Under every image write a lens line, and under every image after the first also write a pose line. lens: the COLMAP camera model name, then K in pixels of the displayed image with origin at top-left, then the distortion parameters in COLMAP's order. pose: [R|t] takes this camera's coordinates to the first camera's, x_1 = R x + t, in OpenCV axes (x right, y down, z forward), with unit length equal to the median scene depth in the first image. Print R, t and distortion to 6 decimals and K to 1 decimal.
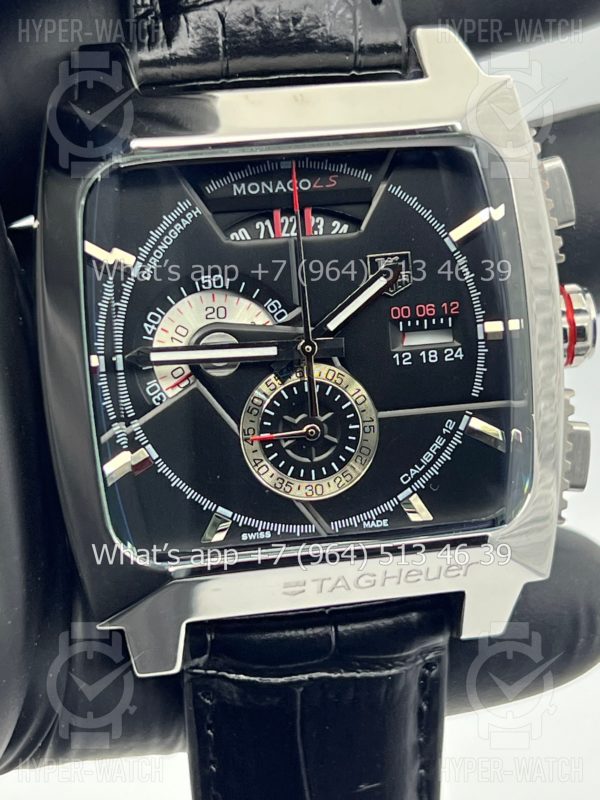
lens RADIAL K [[1924.9, 0, 300.0], [0, 1924.9, 400.0], [0, 0, 1]] dist [0.255690, -0.030798]
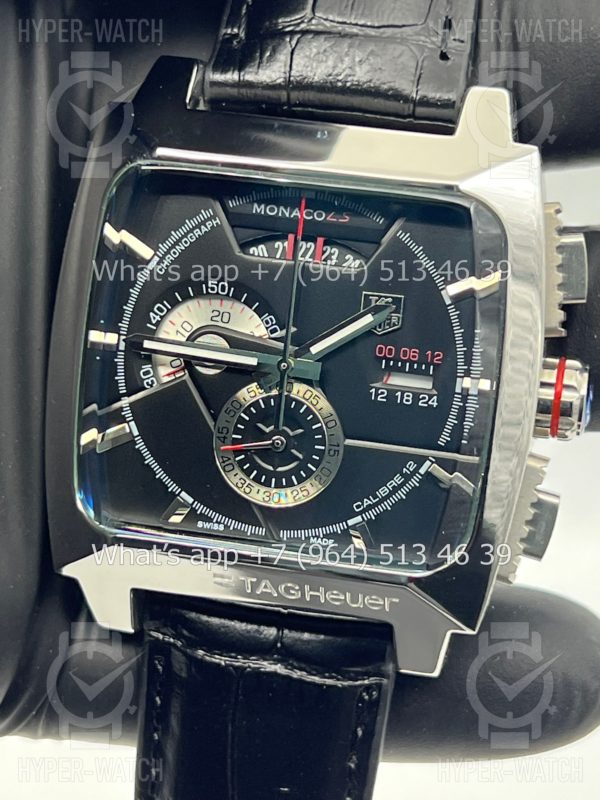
lens RADIAL K [[1924.9, 0, 300.0], [0, 1924.9, 400.0], [0, 0, 1]] dist [0.255690, -0.030798]
pose [[0.923539, 0.210433, -0.320613, 0.353795], [-0.209783, 0.977048, 0.036992, -0.048761], [0.321039, 0.033095, 0.946488, -0.008646]]
